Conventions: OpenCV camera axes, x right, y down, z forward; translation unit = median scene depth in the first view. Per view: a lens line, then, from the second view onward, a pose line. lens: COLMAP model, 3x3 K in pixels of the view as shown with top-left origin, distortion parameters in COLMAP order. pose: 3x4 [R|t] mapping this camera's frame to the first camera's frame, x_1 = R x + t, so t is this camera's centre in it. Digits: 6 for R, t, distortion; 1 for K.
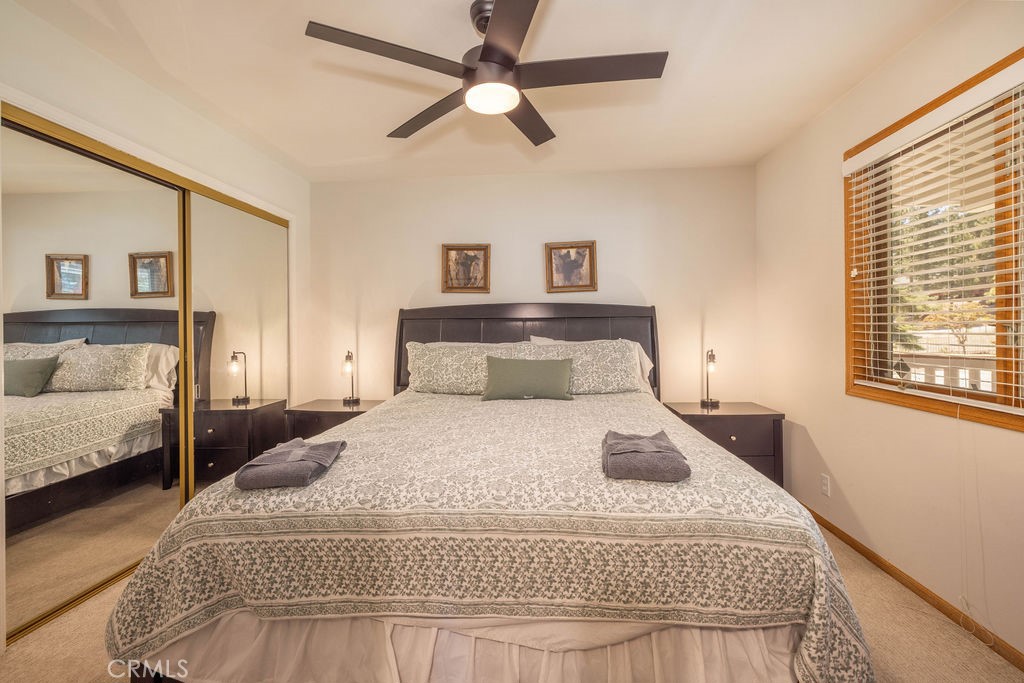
lens RADIAL K [[428.2, 0, 507.5], [0, 428.2, 335.9], [0, 0, 1]] dist [-0.000723, -0.000213]
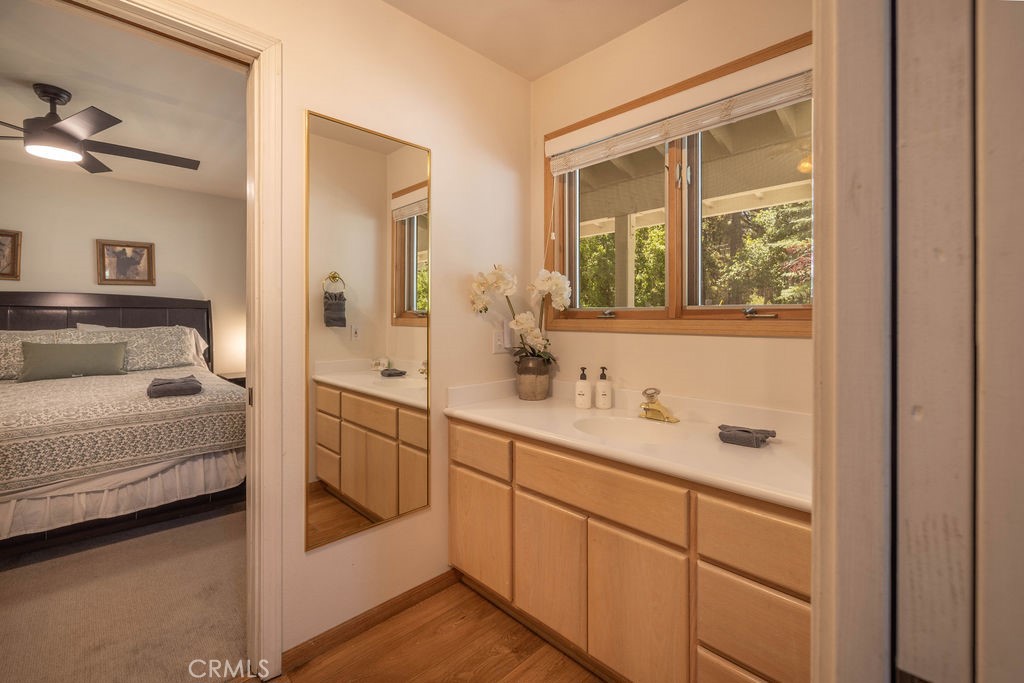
lens RADIAL K [[435.3, 0, 508.3], [0, 435.3, 316.7], [0, 0, 1]] dist [-0.002535, -0.000491]
pose [[0.645921, 0.012416, 0.763303, -0.084613], [0.003474, 0.999810, -0.019203, 0.008453], [-0.763396, 0.015055, 0.645755, -0.577097]]
